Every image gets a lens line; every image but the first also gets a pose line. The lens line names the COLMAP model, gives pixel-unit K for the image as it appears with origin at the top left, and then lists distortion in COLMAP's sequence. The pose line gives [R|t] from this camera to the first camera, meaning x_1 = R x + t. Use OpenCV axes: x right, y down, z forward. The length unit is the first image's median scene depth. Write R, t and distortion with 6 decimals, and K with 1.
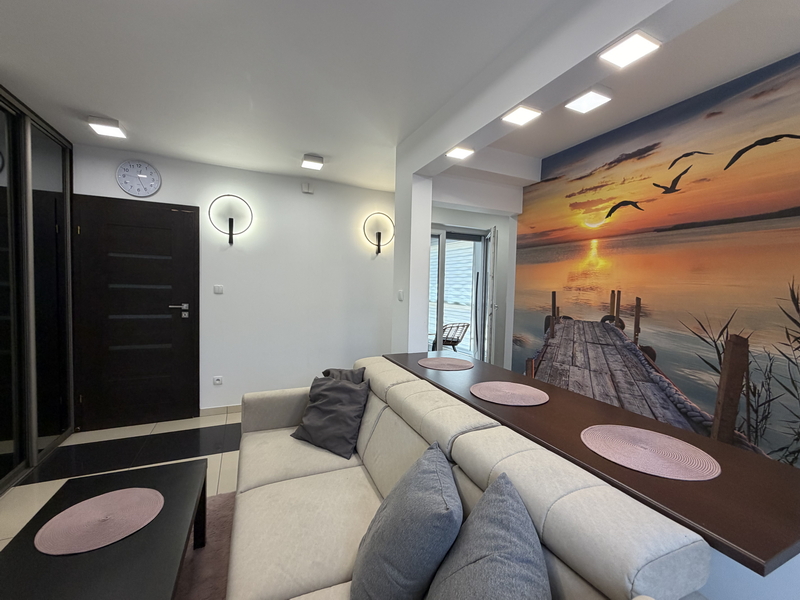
lens RADIAL K [[343.6, 0, 400.7], [0, 343.6, 298.9], [0, 0, 1]] dist [-0.001054, 0.000378]
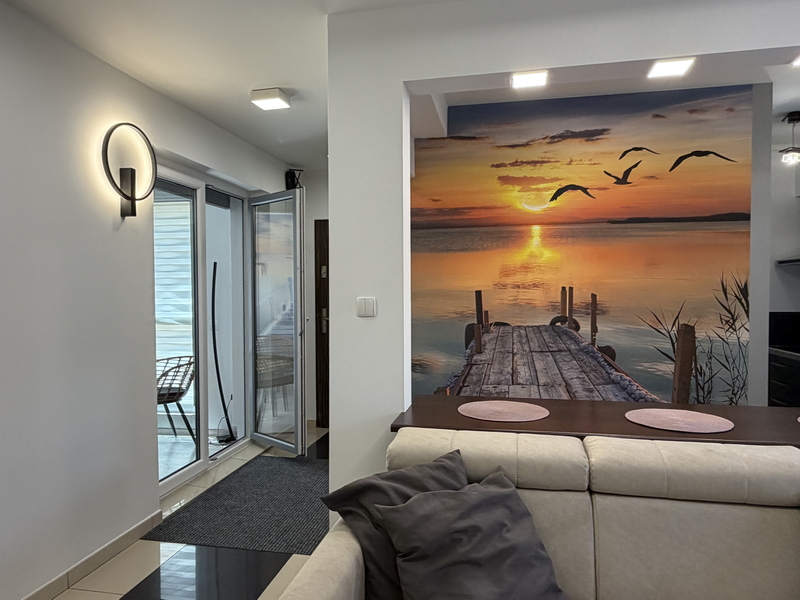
lens RADIAL K [[541.3, 0, 400.4], [0, 541.3, 302.1], [0, 0, 1]] dist [-0.003190, 0.001741]
pose [[0.582425, -0.045671, 0.811601, -0.722361], [0.050777, 0.998515, 0.019750, -0.034374], [-0.811297, 0.029708, 0.583879, 0.546351]]
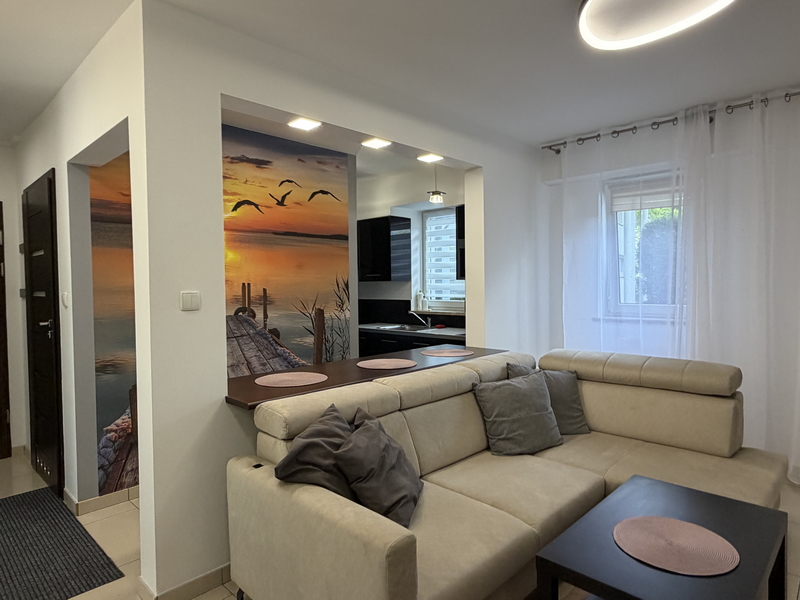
lens RADIAL K [[481.4, 0, 398.4], [0, 481.4, 297.1], [0, 0, 1]] dist [-0.016156, 0.005800]
pose [[-0.377373, -0.043020, 0.925061, -0.920616], [0.042249, 0.997080, 0.063604, -0.055349], [-0.925097, 0.063086, -0.374454, 1.121757]]
